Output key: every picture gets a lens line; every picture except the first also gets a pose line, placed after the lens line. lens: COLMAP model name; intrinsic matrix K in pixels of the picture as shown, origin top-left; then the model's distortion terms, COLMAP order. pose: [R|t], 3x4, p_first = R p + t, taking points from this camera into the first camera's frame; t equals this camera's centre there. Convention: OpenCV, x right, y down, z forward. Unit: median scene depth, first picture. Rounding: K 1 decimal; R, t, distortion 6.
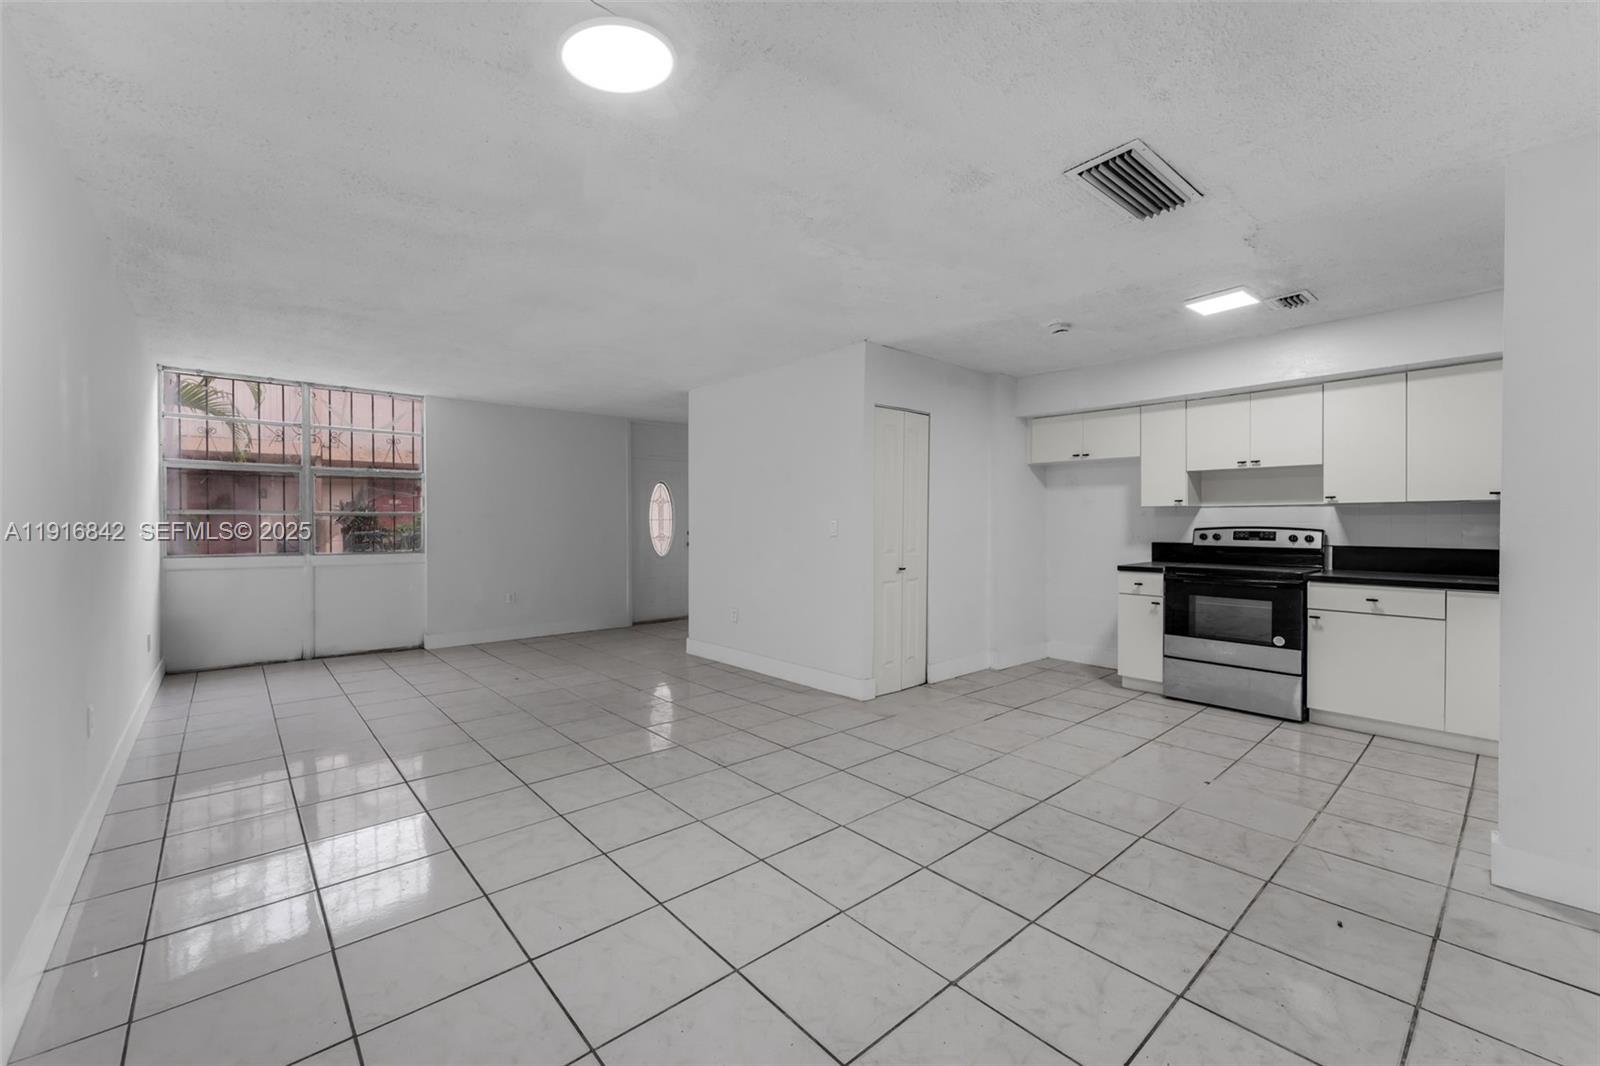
lens RADIAL K [[654.4, 0, 796.0], [0, 654.4, 522.5], [0, 0, 1]] dist [0.000547, -0.000890]
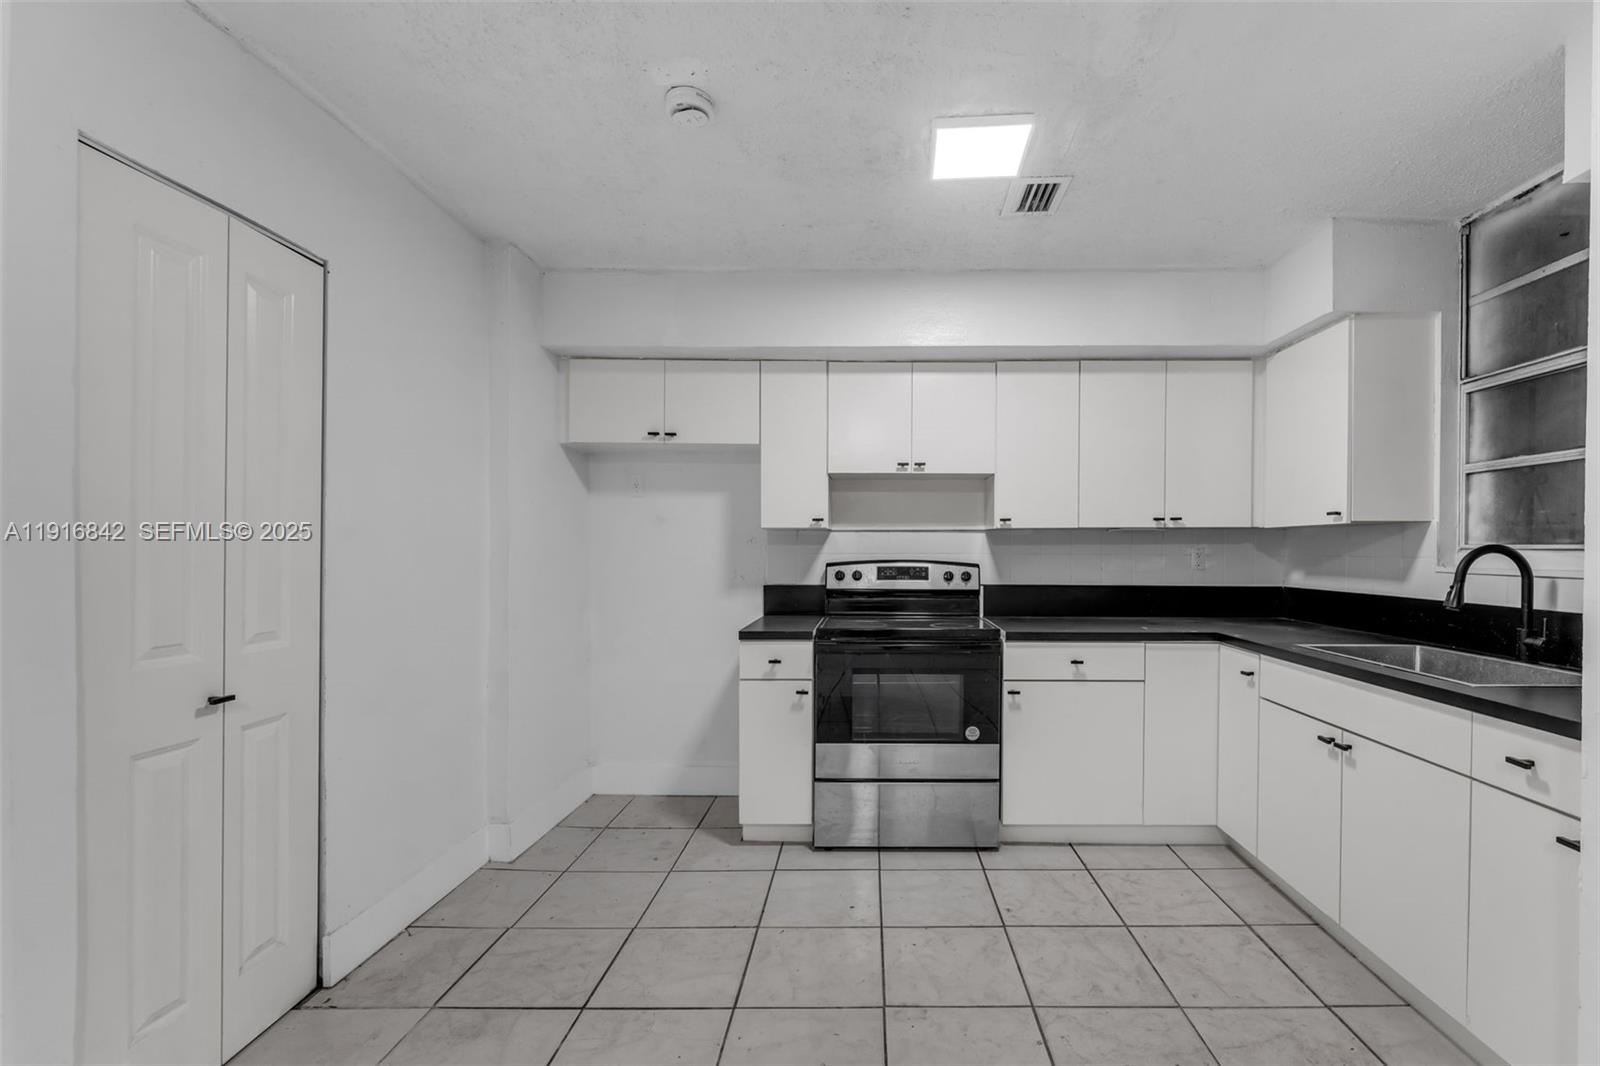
lens RADIAL K [[654.4, 0, 825.4], [0, 654.4, 558.3], [0, 0, 1]] dist [0.000547, -0.000890]
pose [[0.676820, -0.006440, 0.736121, 0.133433], [-0.000957, 0.999953, 0.009628, -0.002130], [-0.736148, -0.007221, 0.676782, 0.589915]]
